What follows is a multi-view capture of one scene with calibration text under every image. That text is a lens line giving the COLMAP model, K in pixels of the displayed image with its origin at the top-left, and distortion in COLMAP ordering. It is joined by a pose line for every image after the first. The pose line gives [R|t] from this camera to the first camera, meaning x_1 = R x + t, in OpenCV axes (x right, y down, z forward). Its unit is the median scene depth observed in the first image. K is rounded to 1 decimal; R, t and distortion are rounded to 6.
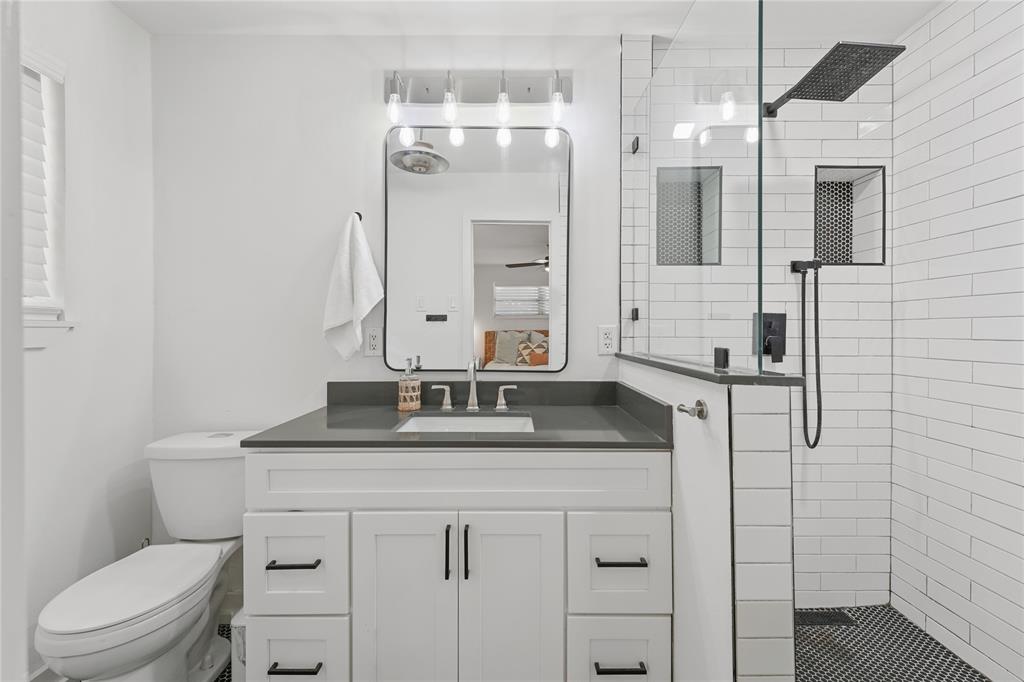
lens RADIAL K [[415.1, 0, 508.3], [0, 415.1, 337.0], [0, 0, 1]] dist [0.009829, -0.000535]
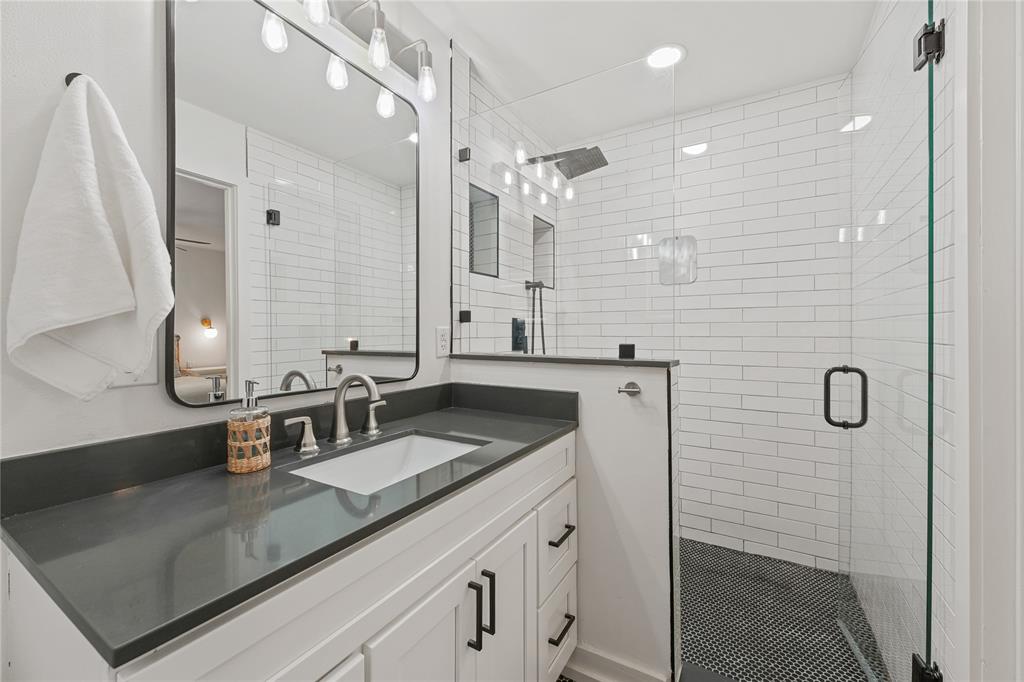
lens RADIAL K [[415.1, 0, 508.3], [0, 415.1, 337.0], [0, 0, 1]] dist [0.009829, -0.000535]
pose [[0.519773, -0.012421, 0.854214, -0.544136], [0.013668, 0.999887, 0.006222, -0.008313], [-0.854195, 0.008442, 0.519884, 0.375337]]
